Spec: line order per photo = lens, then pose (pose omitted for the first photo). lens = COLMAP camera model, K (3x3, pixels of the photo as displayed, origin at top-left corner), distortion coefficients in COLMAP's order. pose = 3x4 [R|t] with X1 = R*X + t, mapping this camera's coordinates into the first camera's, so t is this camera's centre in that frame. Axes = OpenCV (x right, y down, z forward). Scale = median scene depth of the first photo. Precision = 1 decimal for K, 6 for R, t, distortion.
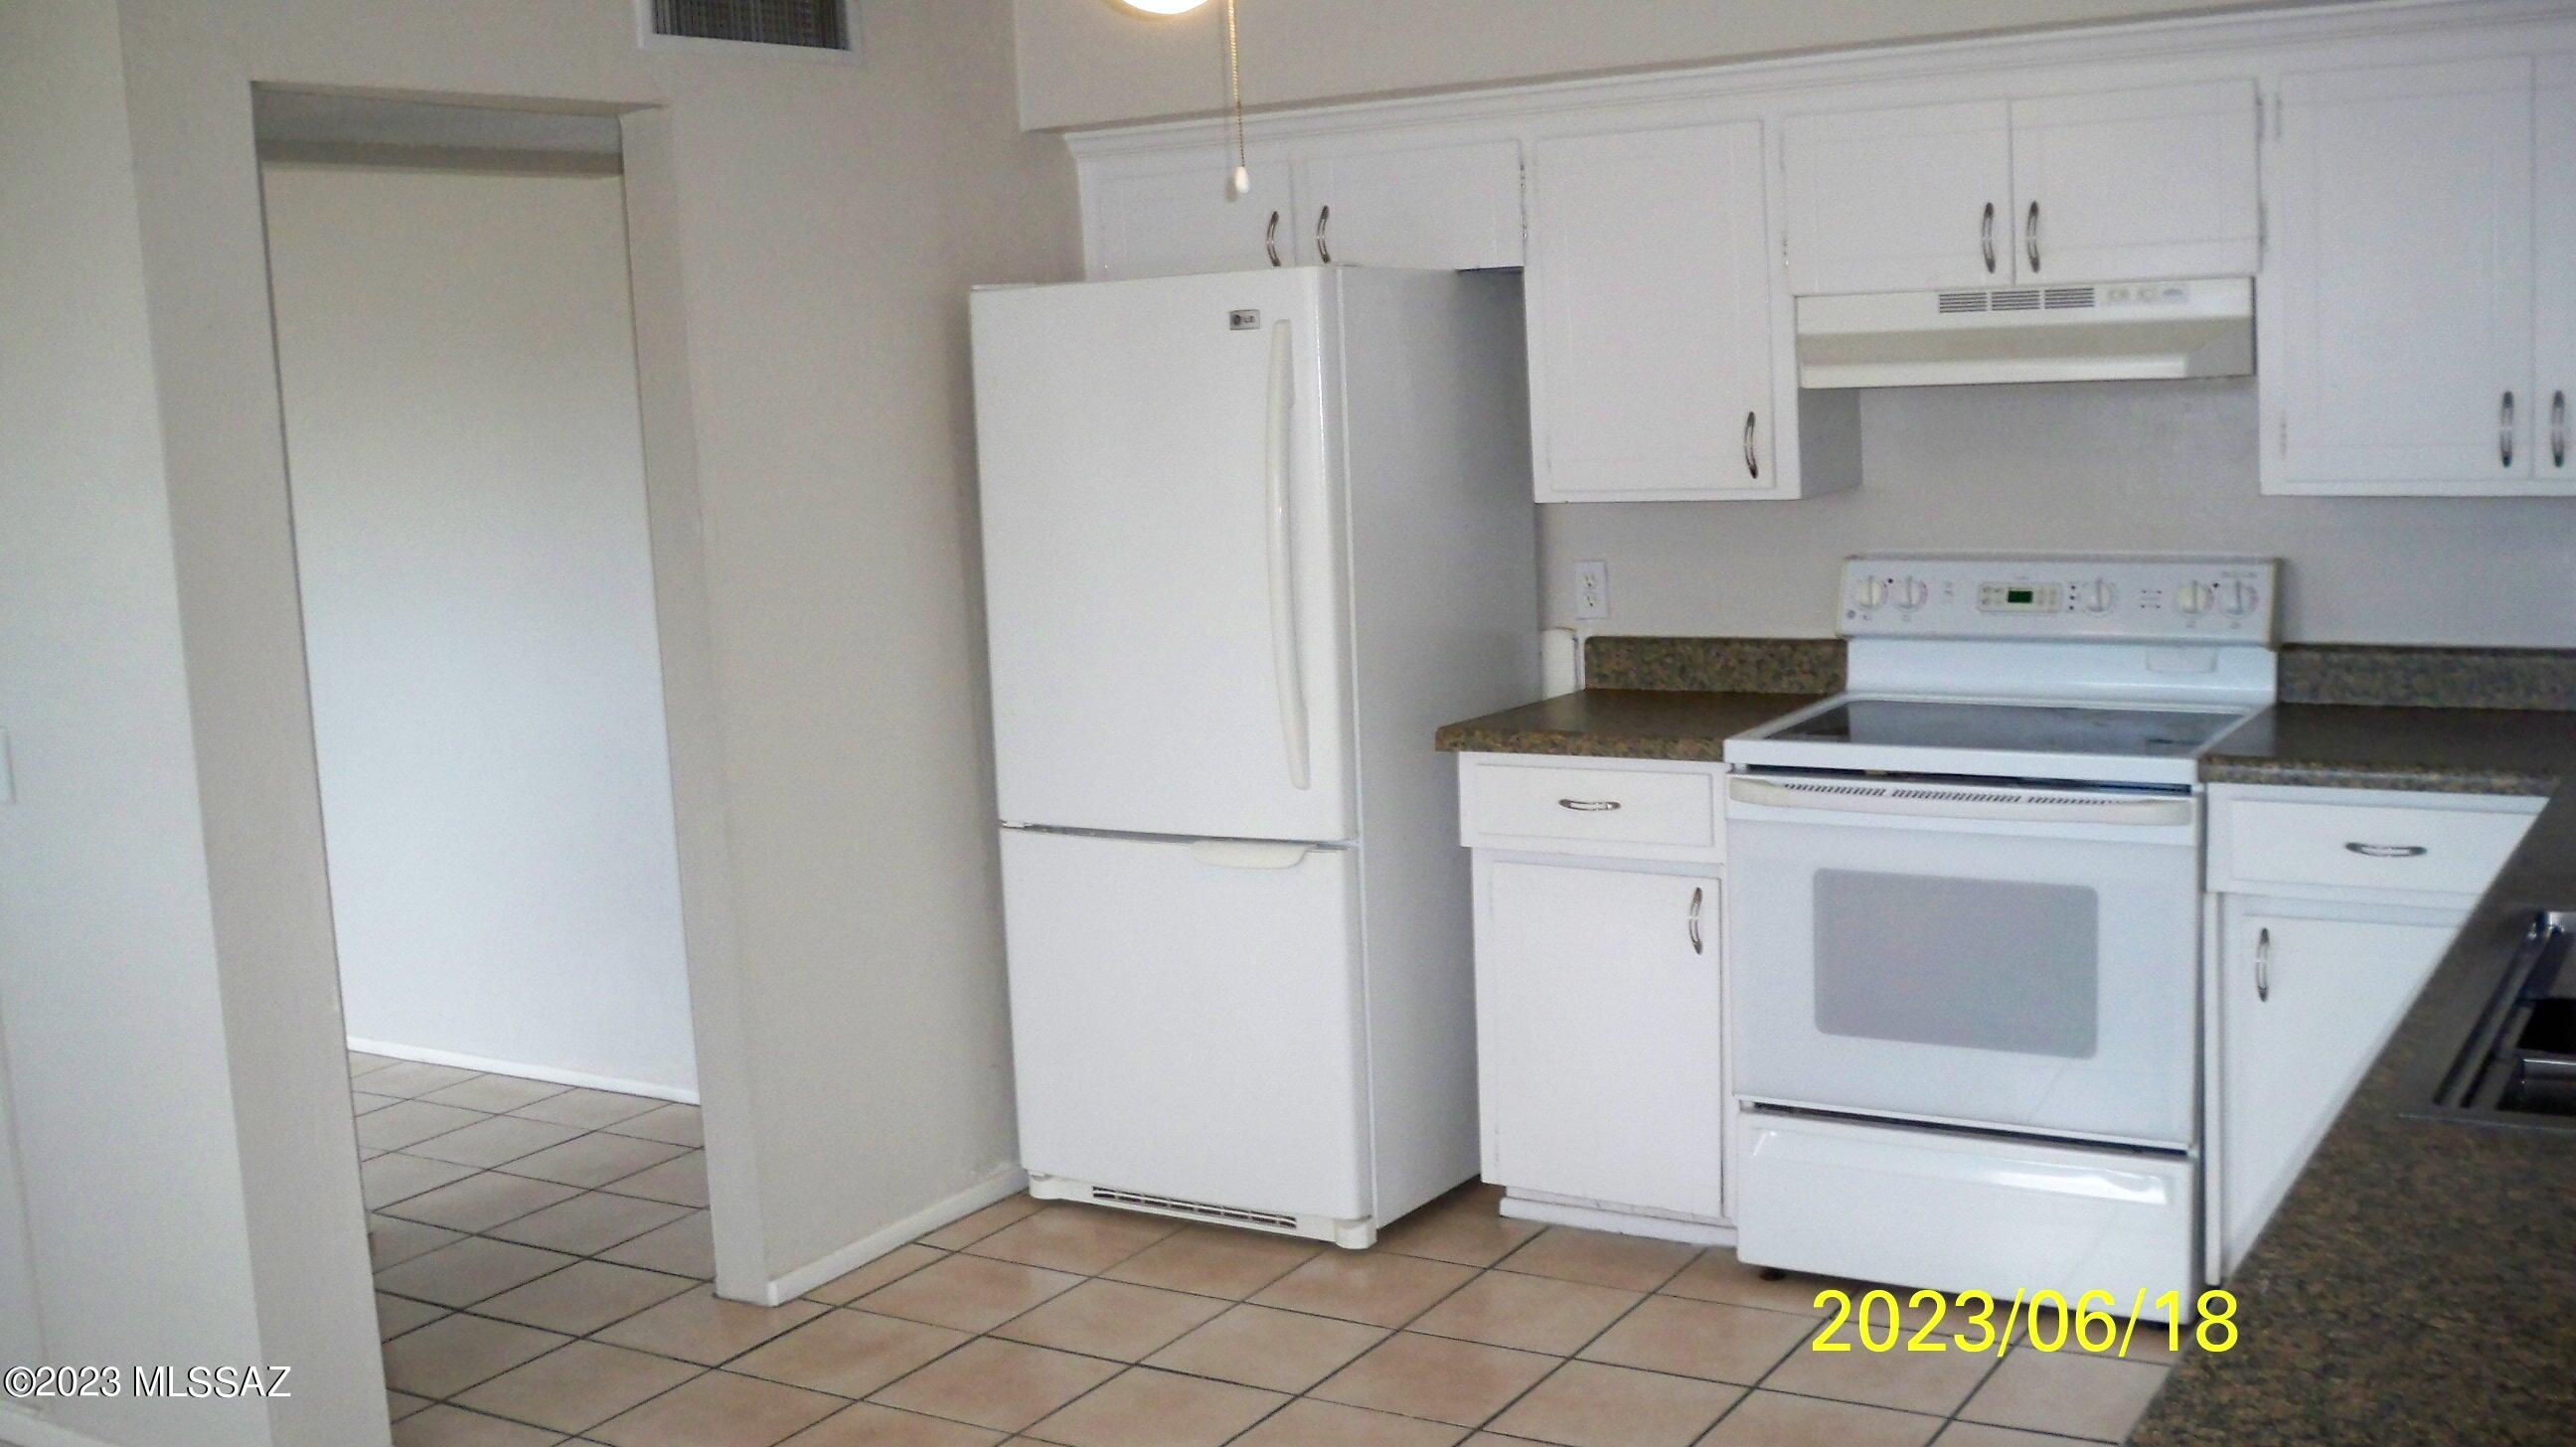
lens RADIAL K [[2648.6, 0, 1288.0], [0, 2648.6, 723.5], [0, 0, 1]] dist [0.001256, 0.011239]
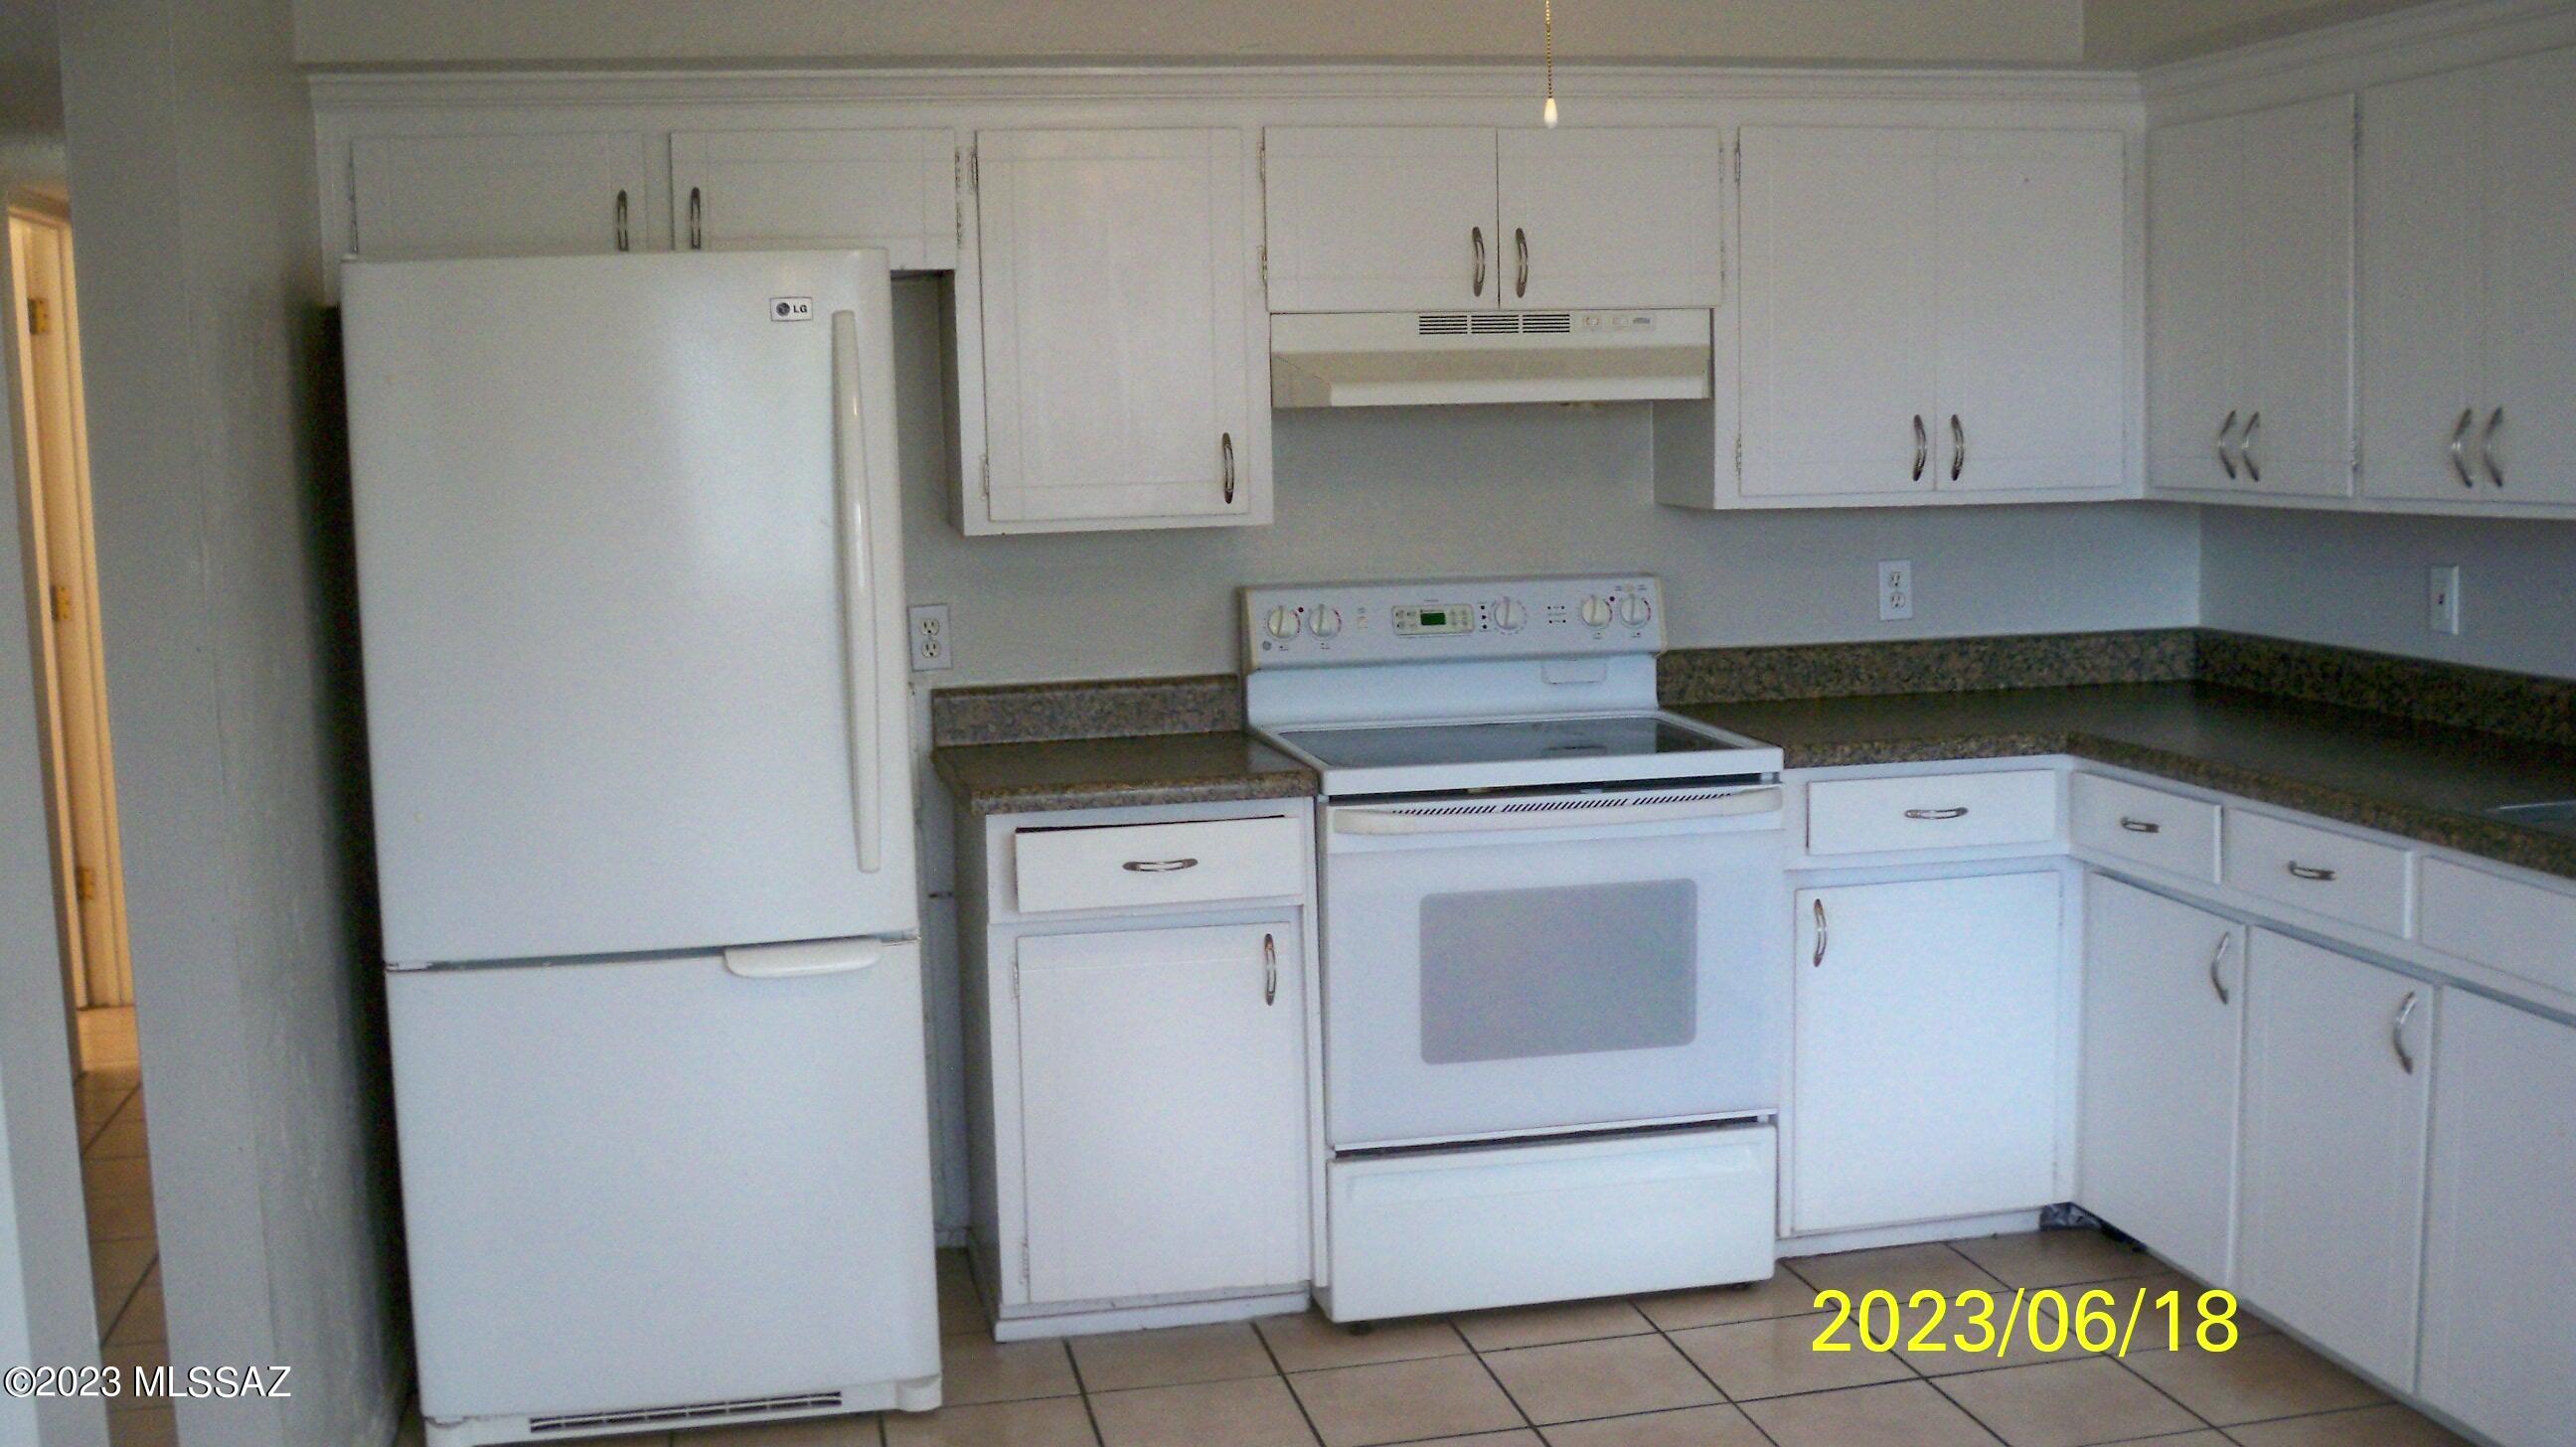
lens RADIAL K [[2656.7, 0, 1287.2], [0, 2656.7, 742.2], [0, 0, 1]] dist [-0.017272, -0.004158]
pose [[0.736913, -0.060701, 0.673256, -0.473705], [0.085077, 0.996369, -0.003287, -0.002166], [-0.670612, 0.059701, 0.739402, 0.297735]]
